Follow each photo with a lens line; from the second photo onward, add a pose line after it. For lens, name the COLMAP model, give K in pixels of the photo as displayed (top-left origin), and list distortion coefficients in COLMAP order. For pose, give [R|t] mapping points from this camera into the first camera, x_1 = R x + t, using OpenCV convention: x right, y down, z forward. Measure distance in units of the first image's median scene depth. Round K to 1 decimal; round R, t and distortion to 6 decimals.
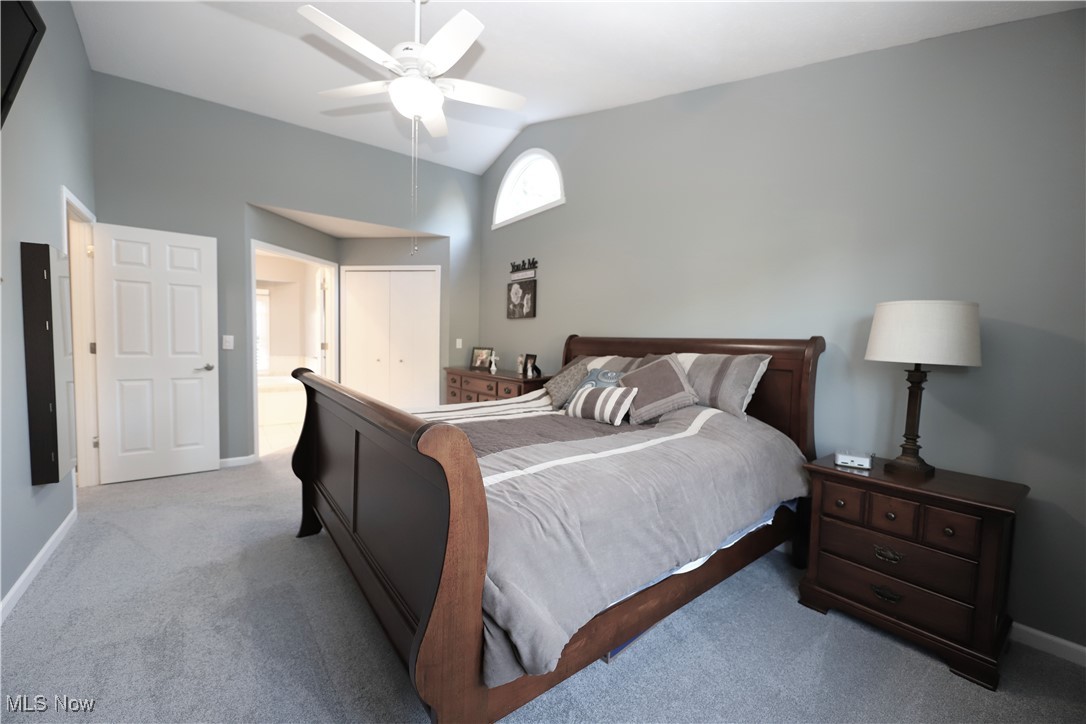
lens RADIAL K [[432.5, 0, 538.3], [0, 432.5, 361.9], [0, 0, 1]] dist [-0.000604, -0.002501]
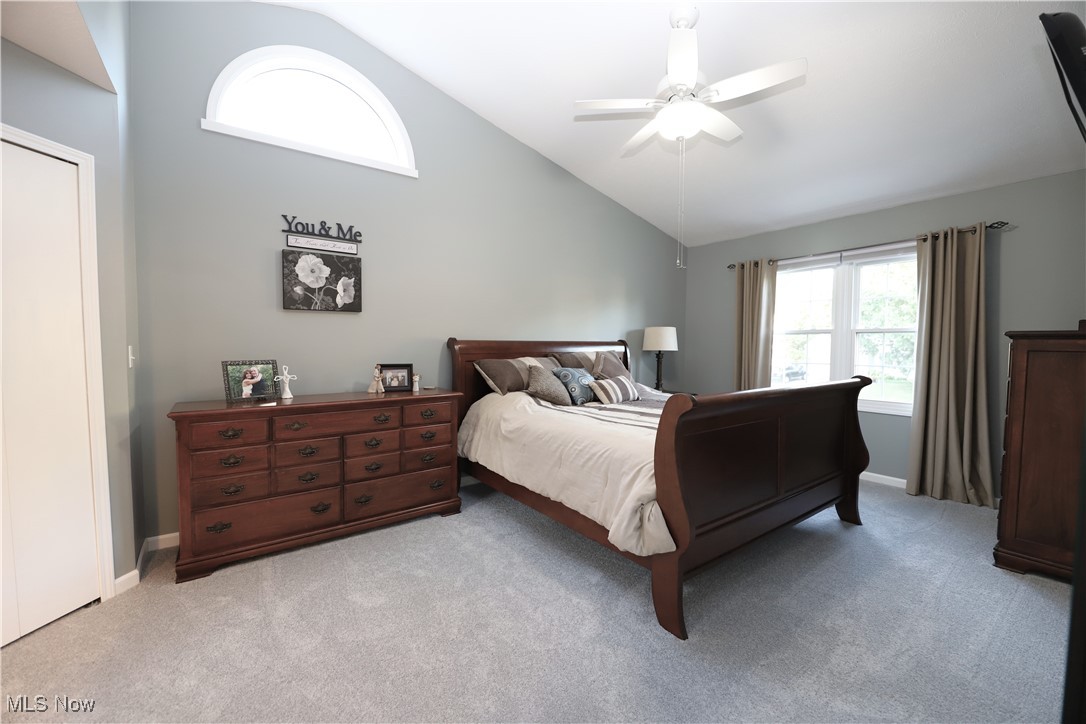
lens RADIAL K [[432.5, 0, 538.3], [0, 432.5, 361.9], [0, 0, 1]] dist [-0.000604, -0.002501]
pose [[0.024304, -0.065524, 0.997555, -0.685604], [0.046977, 0.996822, 0.064331, -0.052065], [-0.998600, 0.045298, 0.027305, 0.671350]]
